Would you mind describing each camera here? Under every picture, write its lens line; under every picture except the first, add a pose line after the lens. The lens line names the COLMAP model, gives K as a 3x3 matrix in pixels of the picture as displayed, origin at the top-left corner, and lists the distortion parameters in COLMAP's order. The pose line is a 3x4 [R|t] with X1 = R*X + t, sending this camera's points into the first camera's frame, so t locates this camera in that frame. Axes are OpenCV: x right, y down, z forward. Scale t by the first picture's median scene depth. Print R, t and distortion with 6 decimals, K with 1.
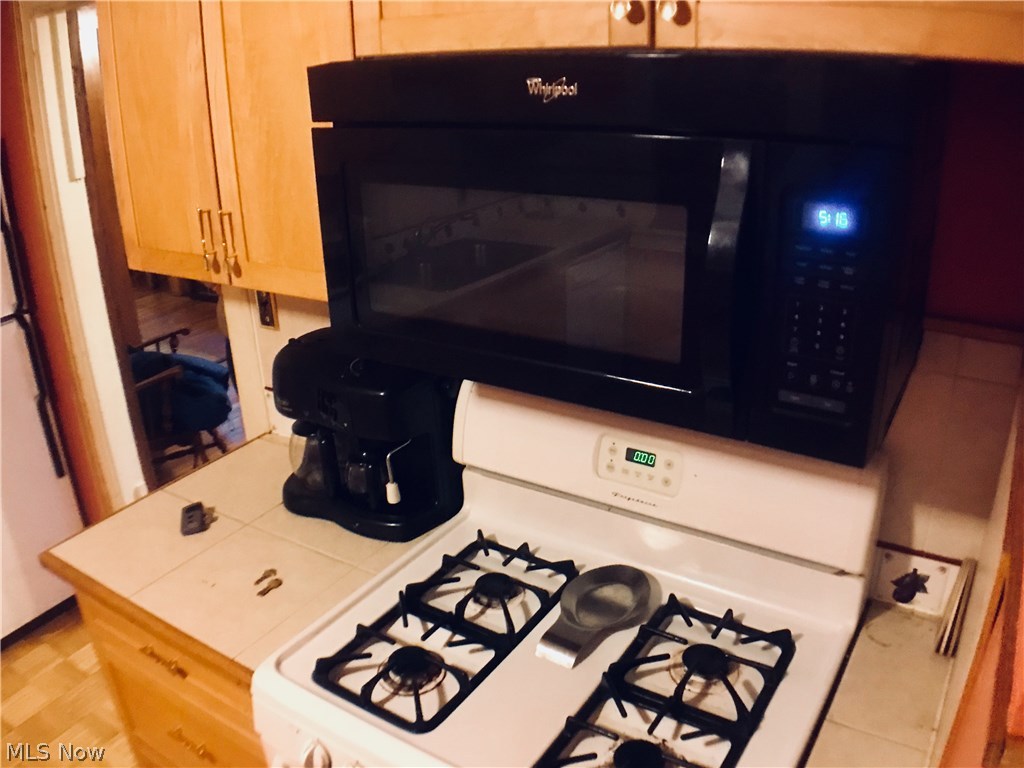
lens RADIAL K [[832.8, 0, 512.0], [0, 832.8, 384.0], [0, 0, 1]] dist [-0.185041, -0.006718]
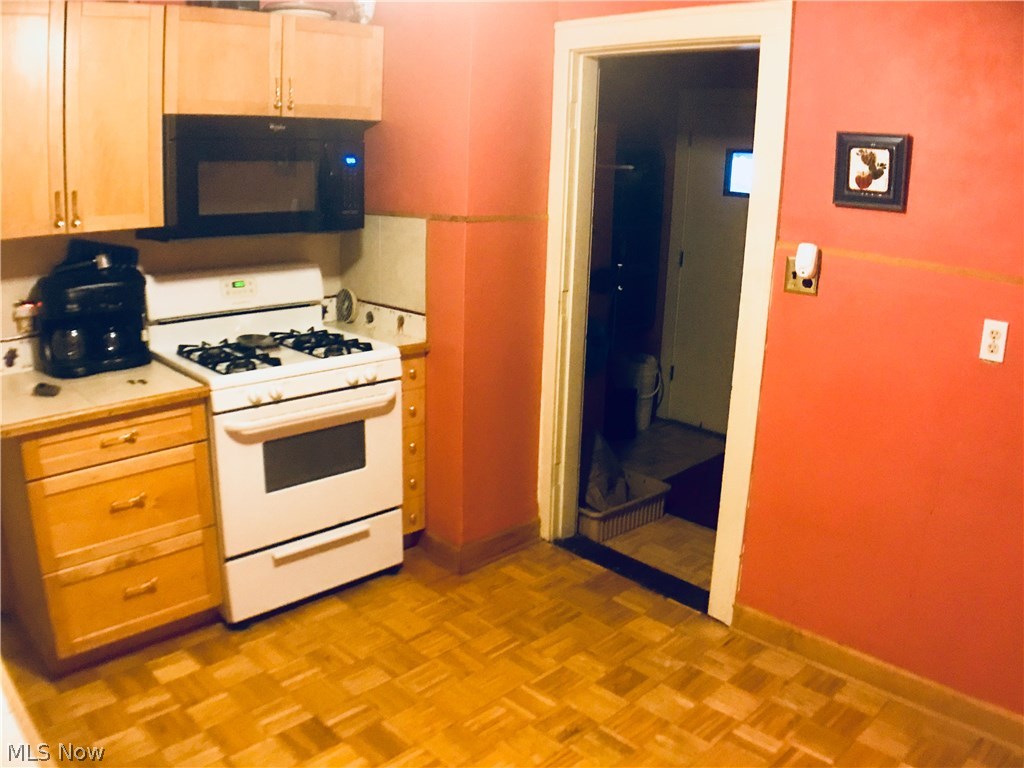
lens RADIAL K [[832.8, 0, 512.0], [0, 832.8, 384.0], [0, 0, 1]] dist [-0.185041, -0.006718]
pose [[0.214726, -0.222401, 0.951016, -2.210612], [0.334552, 0.931569, 0.142316, 0.322400], [-0.917588, 0.287606, 0.274437, -0.313507]]
